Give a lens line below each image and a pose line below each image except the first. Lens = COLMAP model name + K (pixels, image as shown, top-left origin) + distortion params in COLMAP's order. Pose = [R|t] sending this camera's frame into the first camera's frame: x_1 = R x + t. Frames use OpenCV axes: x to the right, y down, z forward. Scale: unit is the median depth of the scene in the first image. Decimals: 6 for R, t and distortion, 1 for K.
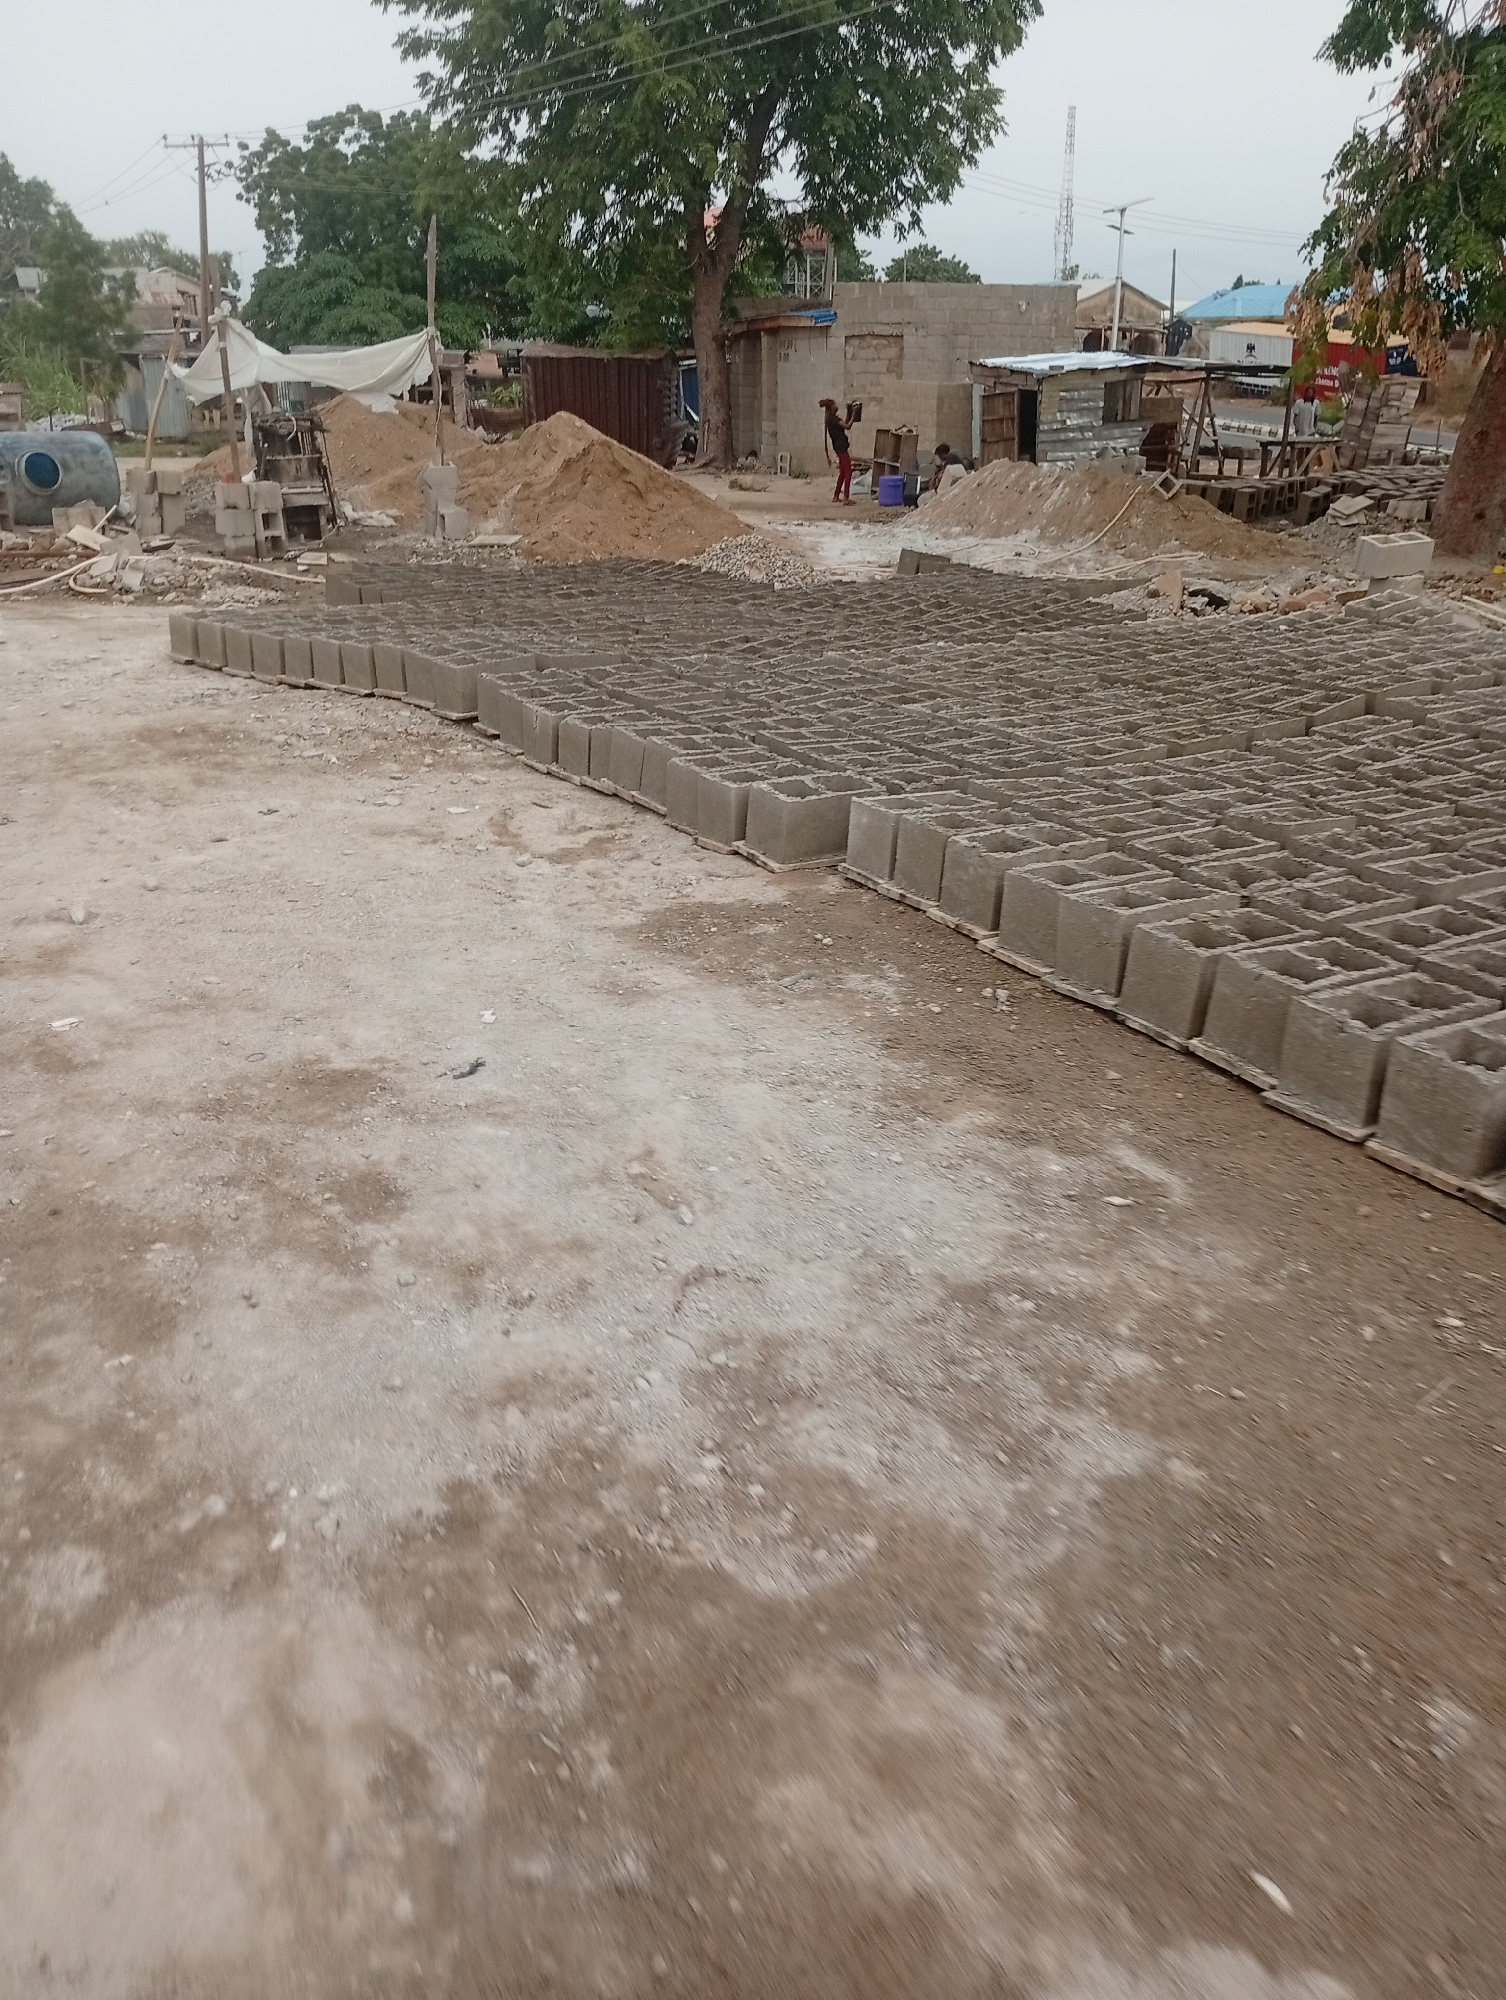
lens RADIAL K [[1551.1, 0, 754.0], [0, 1551.1, 1004.9], [0, 0, 1]] dist [-0.002189, -0.019154]
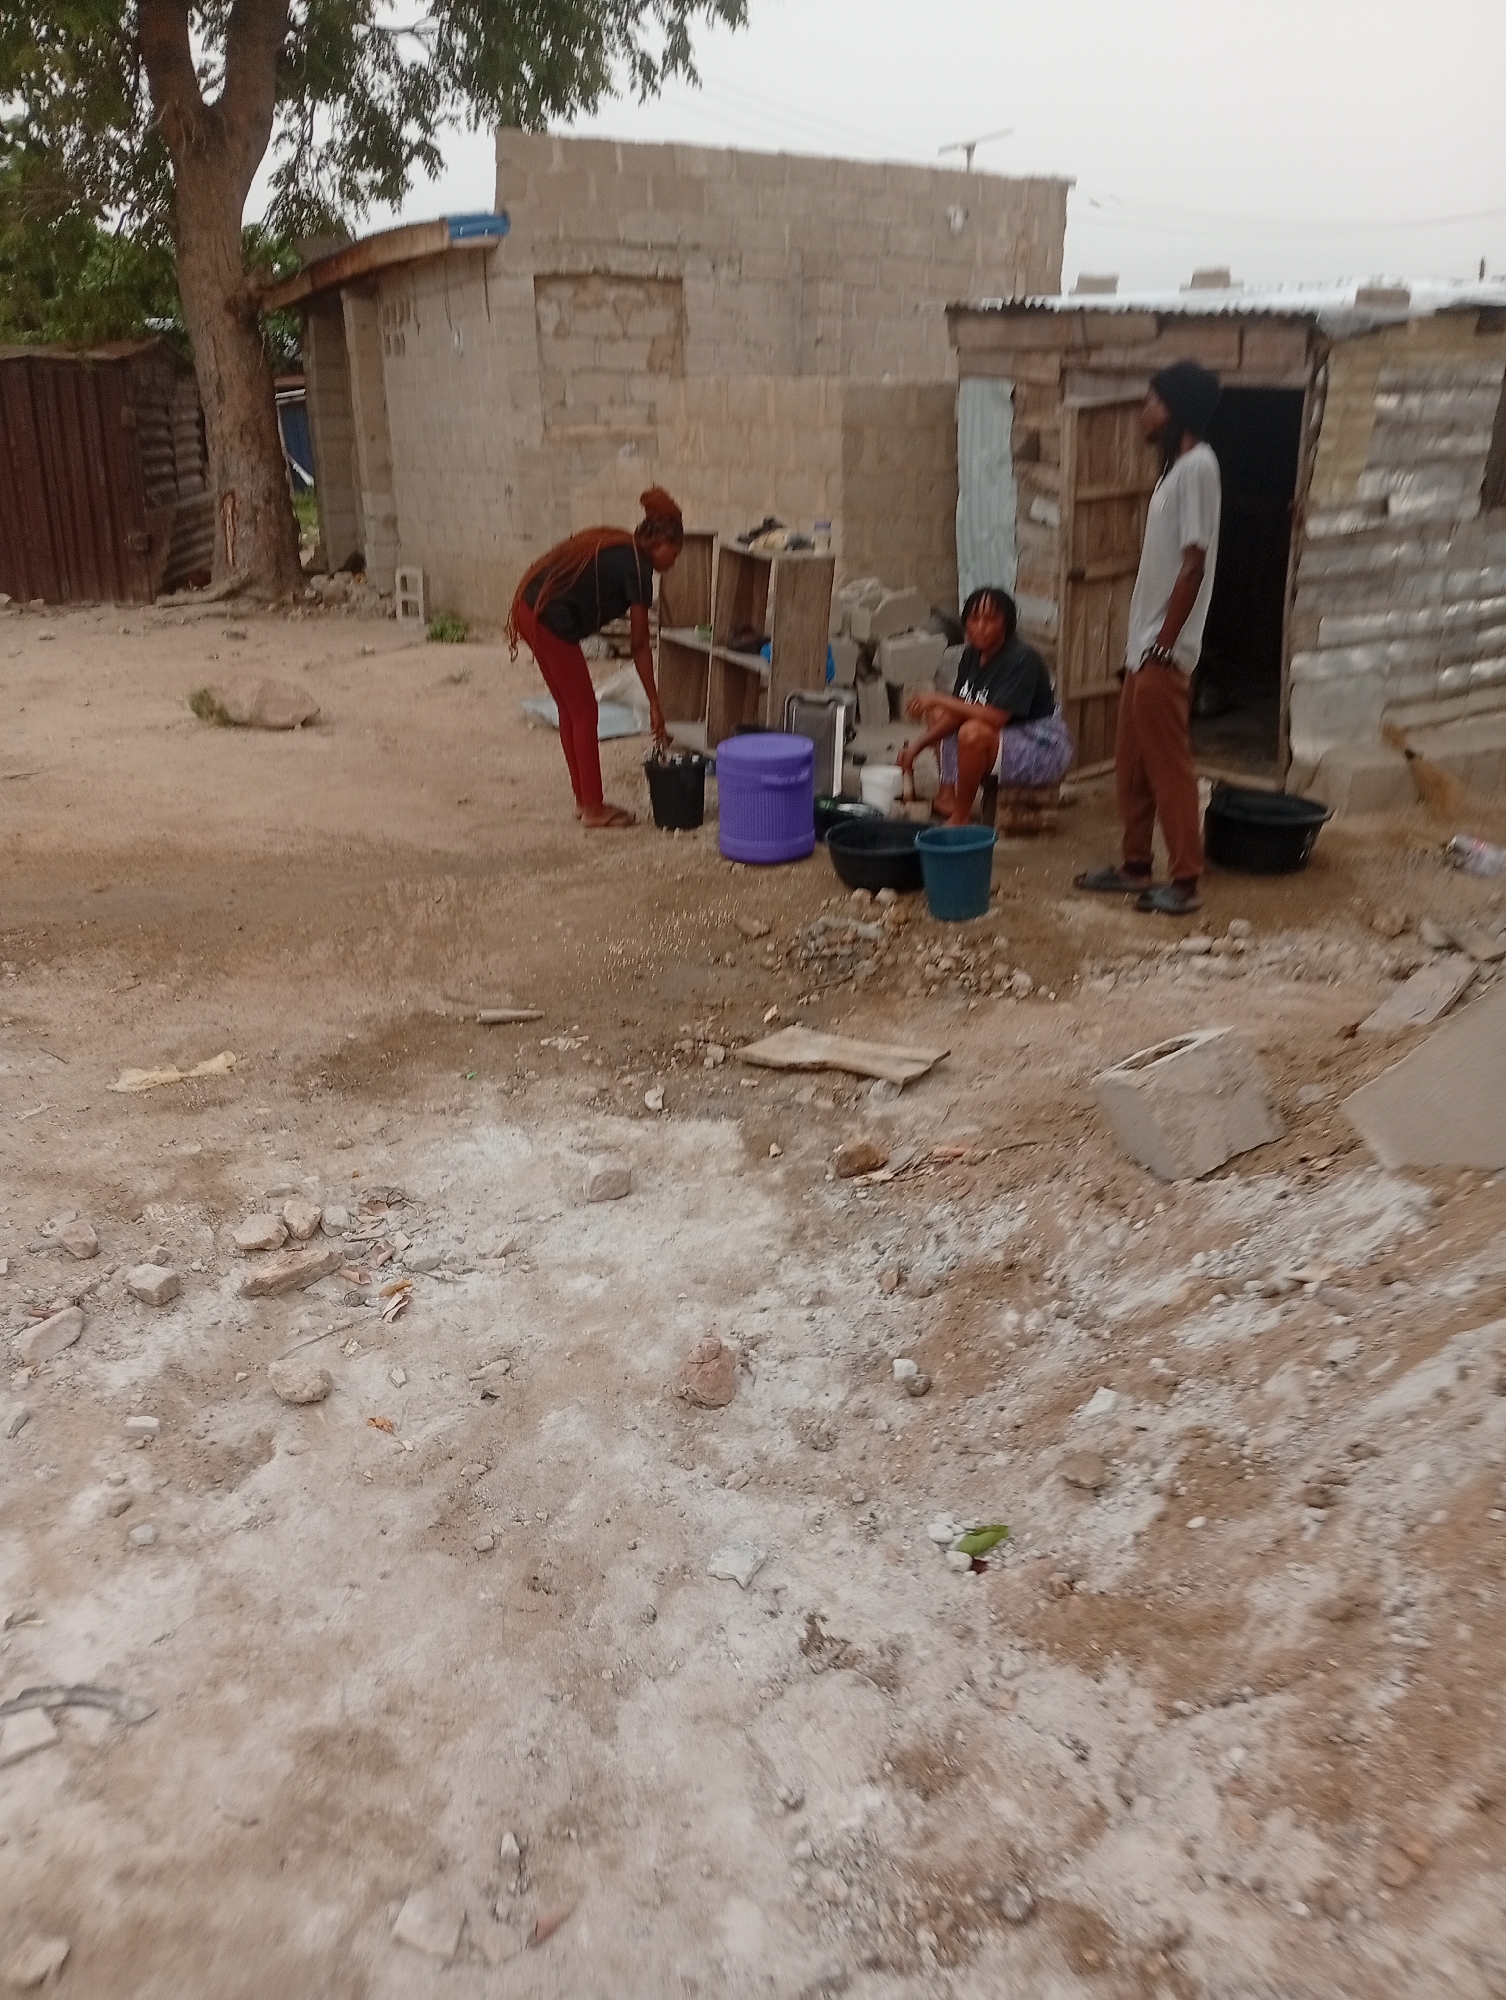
lens RADIAL K [[1551.1, 0, 754.8], [0, 1551.1, 994.5], [0, 0, 1]] dist [-0.002189, -0.019154]
pose [[0.983675, -0.065875, 0.167463, 0.034586], [0.071954, 0.996942, -0.030493, -0.226841], [-0.164943, 0.042045, 0.985407, 0.589257]]
